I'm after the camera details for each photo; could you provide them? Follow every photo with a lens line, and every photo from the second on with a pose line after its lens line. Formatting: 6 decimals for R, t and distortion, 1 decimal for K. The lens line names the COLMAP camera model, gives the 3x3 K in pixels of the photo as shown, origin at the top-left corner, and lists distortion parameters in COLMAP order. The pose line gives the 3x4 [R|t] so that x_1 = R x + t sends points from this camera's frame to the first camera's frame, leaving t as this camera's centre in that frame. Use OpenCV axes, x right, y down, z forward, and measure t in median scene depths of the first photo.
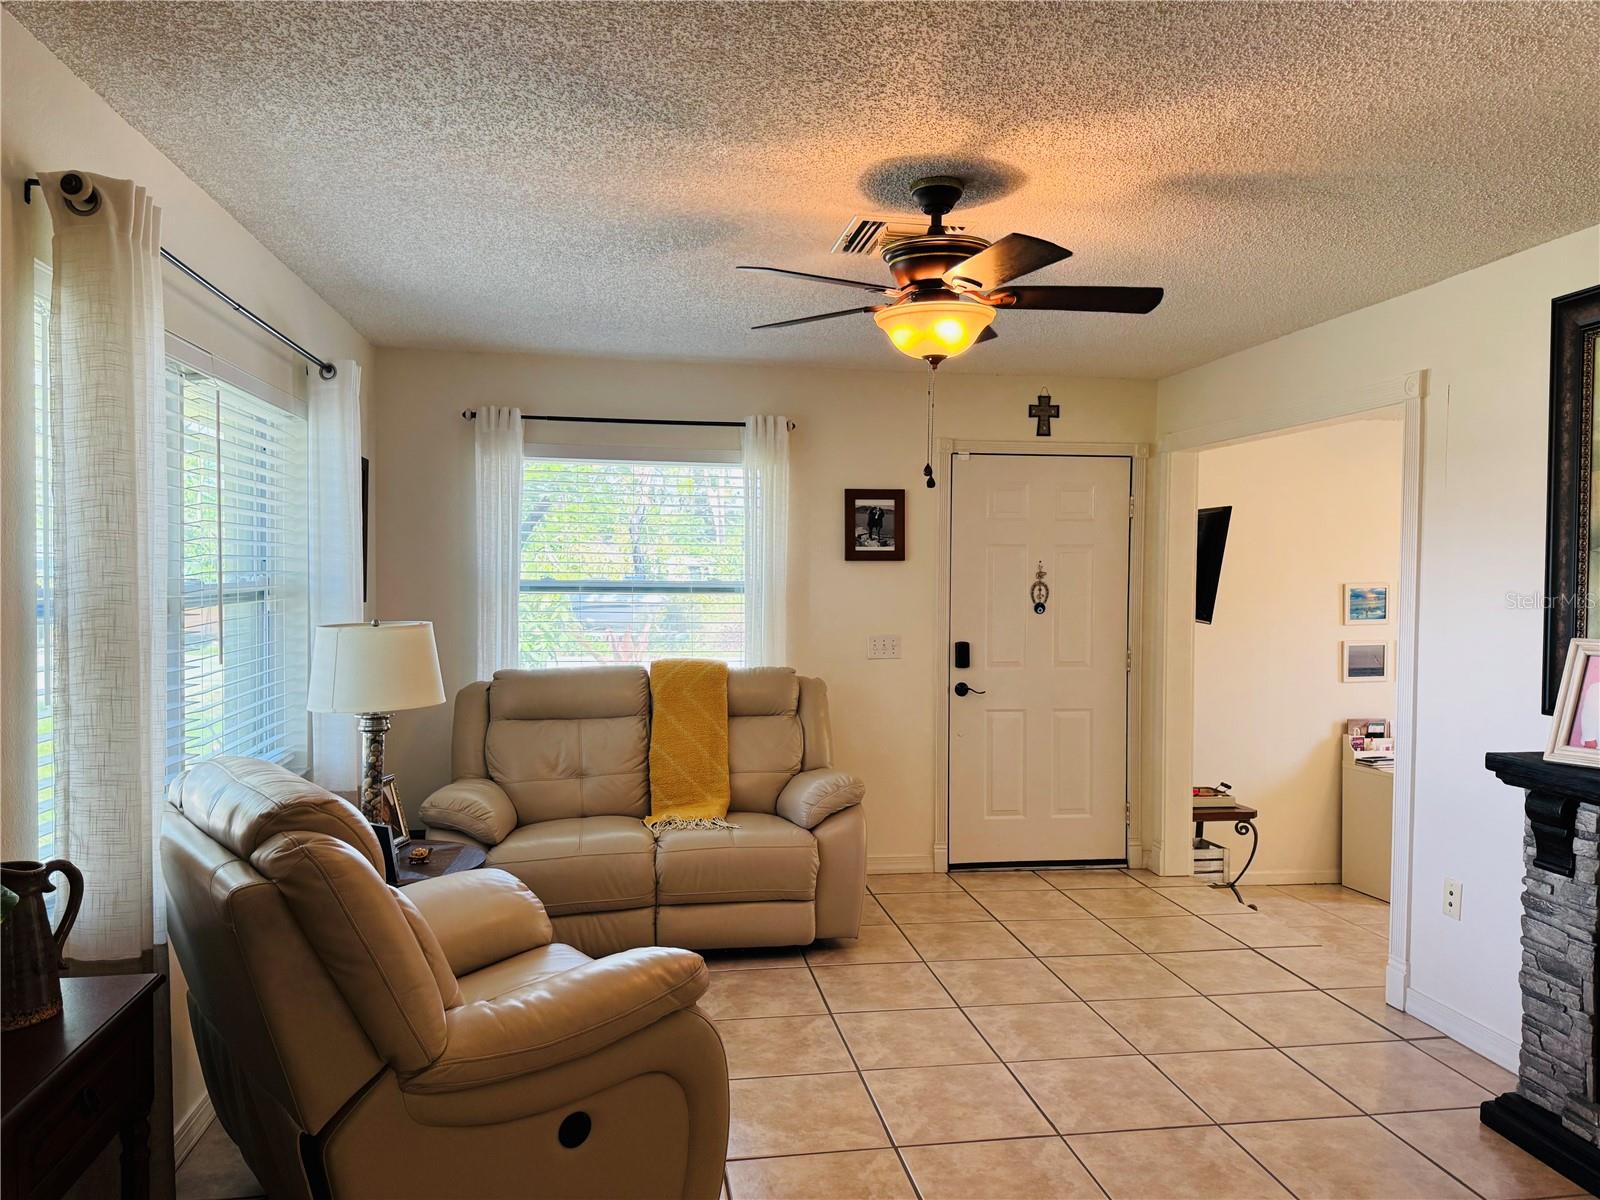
lens RADIAL K [[1136.6, 0, 800.0], [0, 1136.6, 600.0], [0, 0, 1]] dist [0.044030, -0.057000]
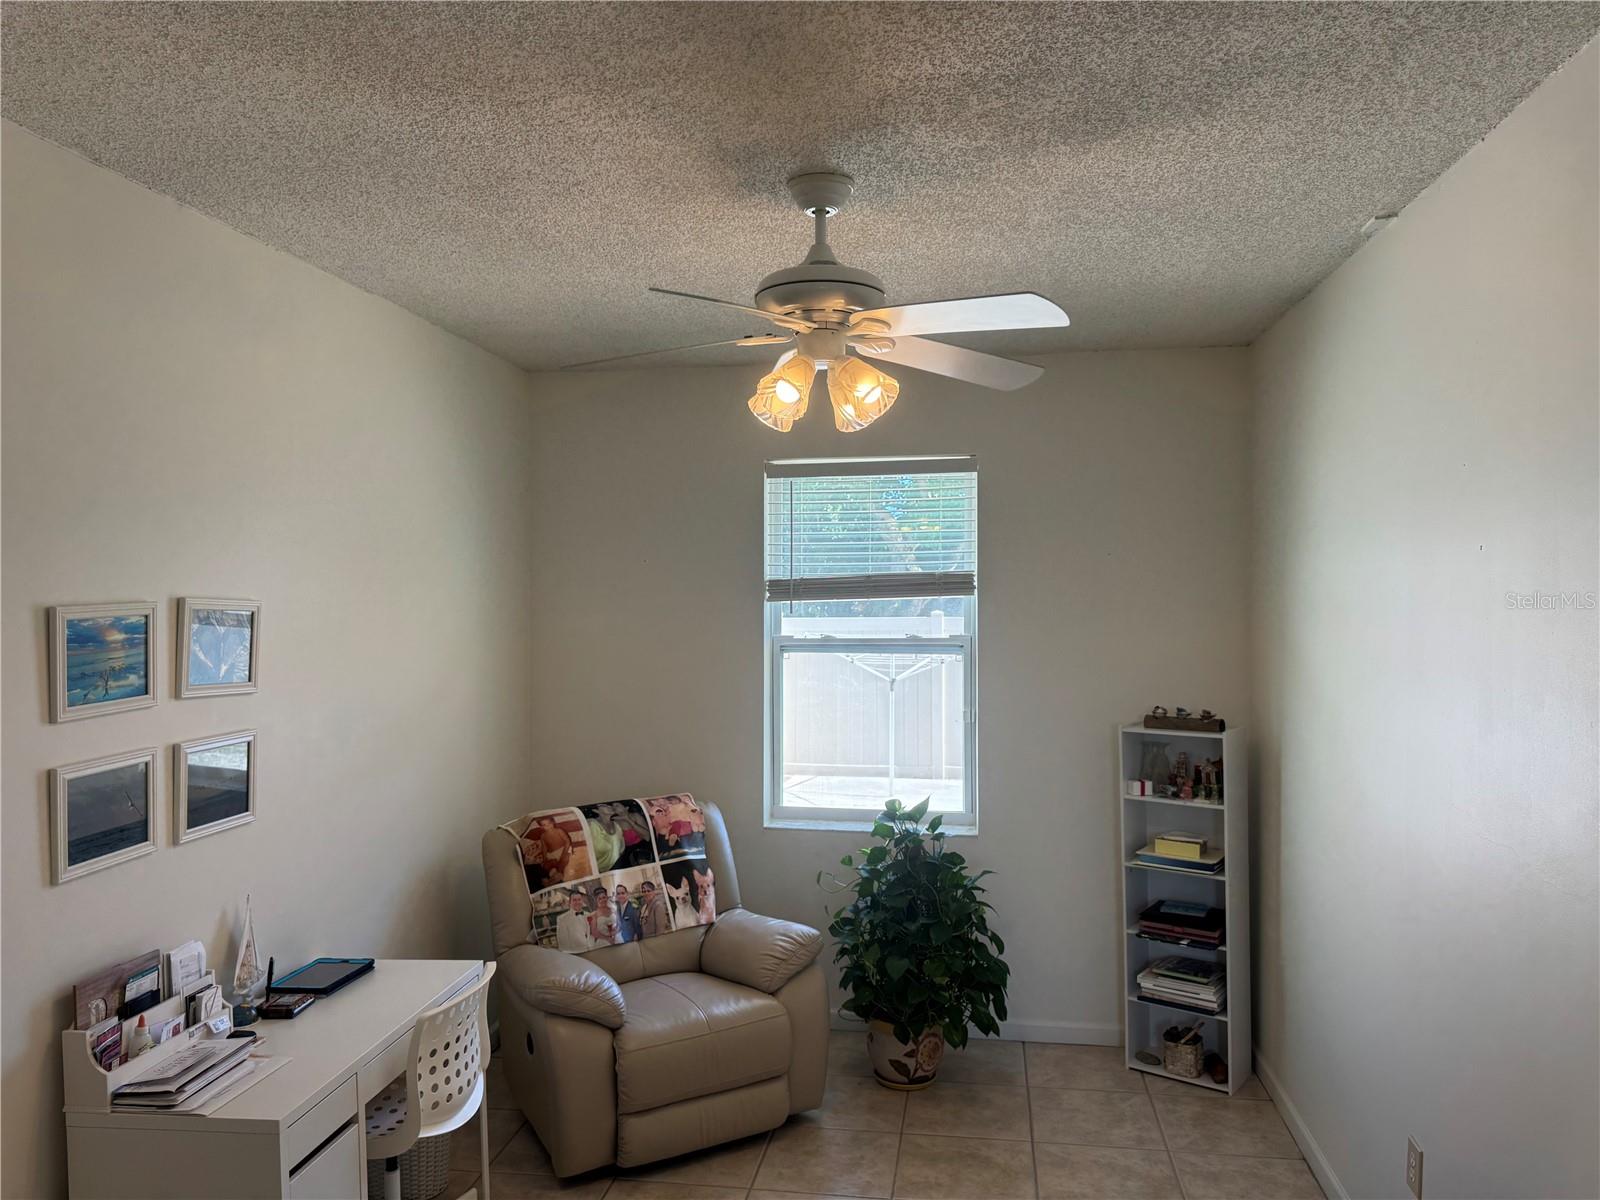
lens RADIAL K [[1138.7, 0, 796.6], [0, 1138.7, 571.7], [0, 0, 1]] dist [-0.007251, -0.006785]
pose [[0.317441, -0.005091, 0.948264, 0.427972], [0.035045, 0.999365, -0.006367, -0.029933], [-0.947630, 0.035253, 0.317418, 1.331397]]
